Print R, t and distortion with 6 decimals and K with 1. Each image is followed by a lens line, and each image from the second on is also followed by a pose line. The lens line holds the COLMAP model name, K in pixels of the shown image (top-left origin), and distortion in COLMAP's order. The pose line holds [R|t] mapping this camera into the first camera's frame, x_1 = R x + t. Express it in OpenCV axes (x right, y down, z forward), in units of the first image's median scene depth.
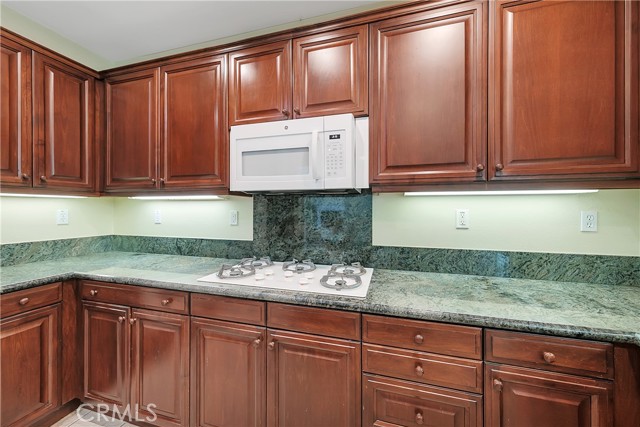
lens RADIAL K [[252.7, 0, 308.5], [0, 252.7, 213.5], [0, 0, 1]] dist [0.000179, -0.000027]
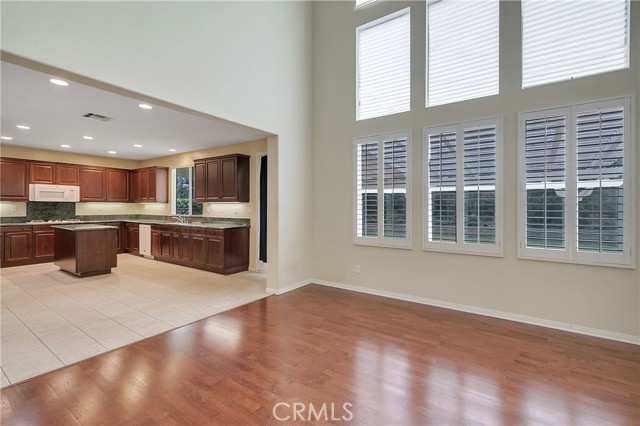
lens RADIAL K [[282.0, 0, 319.2], [0, 282.0, 208.1], [0, 0, 1]] dist [0.012420, -0.000285]
pose [[0.304441, -0.004226, 0.952522, -3.206565], [0.002408, 0.999990, 0.003667, 0.006443], [-0.952528, 0.001178, 0.304448, -4.501414]]
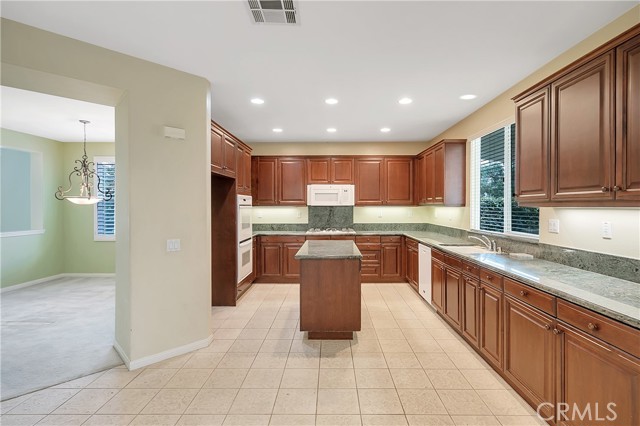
lens RADIAL K [[318.5, 0, 331.2], [0, 318.5, 207.7], [0, 0, 1]] dist [0.000714, -0.000416]
pose [[0.951780, -0.003965, 0.306755, -1.314677], [0.004907, 0.999985, -0.002300, -0.059826], [-0.306741, 0.003695, 0.951786, -2.849973]]
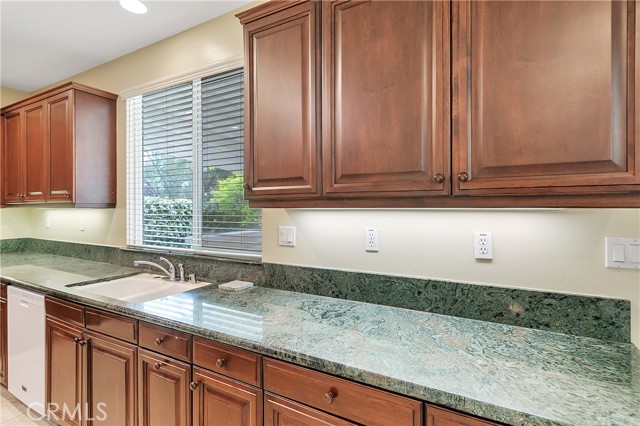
lens RADIAL K [[318.5, 0, 331.2], [0, 318.5, 207.7], [0, 0, 1]] dist [0.000714, -0.000416]
pose [[0.192300, -0.006275, 0.981316, -0.679544], [0.011408, 0.999926, 0.004159, -0.065314], [-0.981270, 0.010395, 0.192357, -1.863550]]
